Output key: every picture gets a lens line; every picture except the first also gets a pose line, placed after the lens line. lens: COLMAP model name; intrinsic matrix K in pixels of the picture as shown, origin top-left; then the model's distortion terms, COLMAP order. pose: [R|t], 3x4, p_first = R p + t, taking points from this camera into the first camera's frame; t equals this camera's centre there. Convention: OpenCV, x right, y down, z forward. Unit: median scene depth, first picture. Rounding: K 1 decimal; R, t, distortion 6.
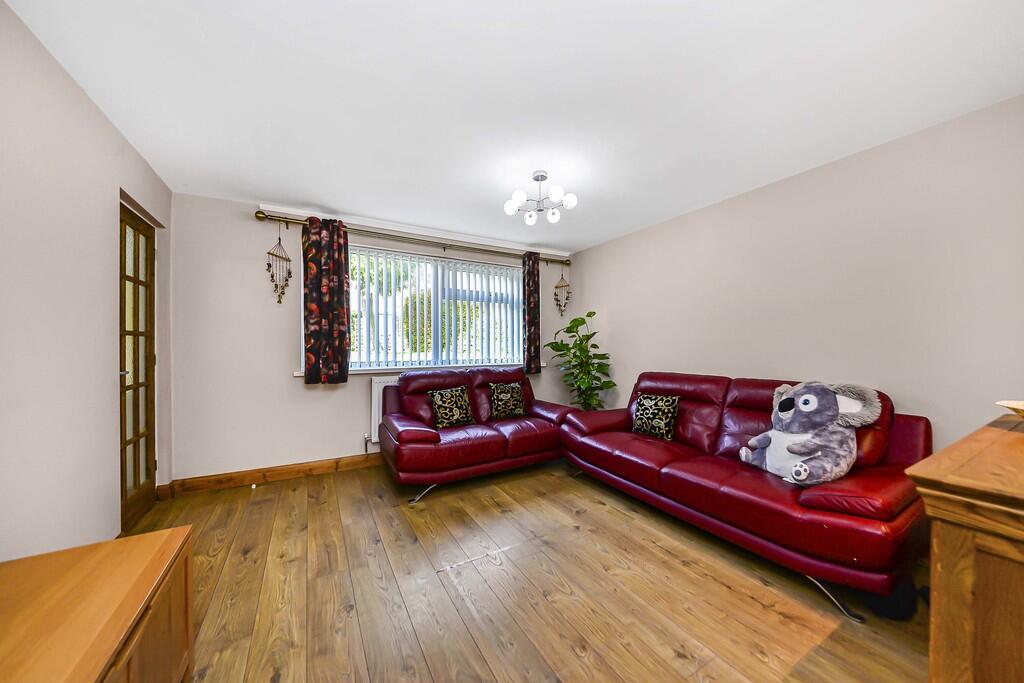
lens RADIAL K [[359.3, 0, 513.1], [0, 359.3, 347.0], [0, 0, 1]] dist [-0.003220, -0.000256]
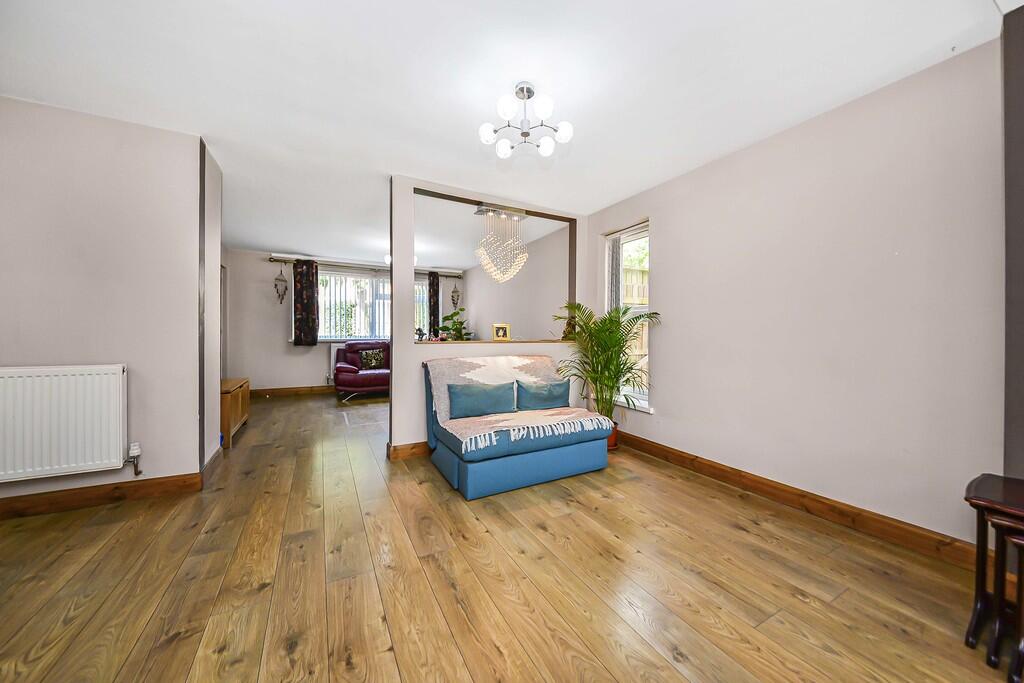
lens RADIAL K [[359.3, 0, 513.1], [0, 359.3, 335.0], [0, 0, 1]] dist [-0.003220, -0.000256]
pose [[0.999911, 0.009214, -0.009685, 0.595884], [-0.009208, 0.999957, 0.000679, 0.031985], [0.009691, -0.000590, 0.999953, -0.885757]]
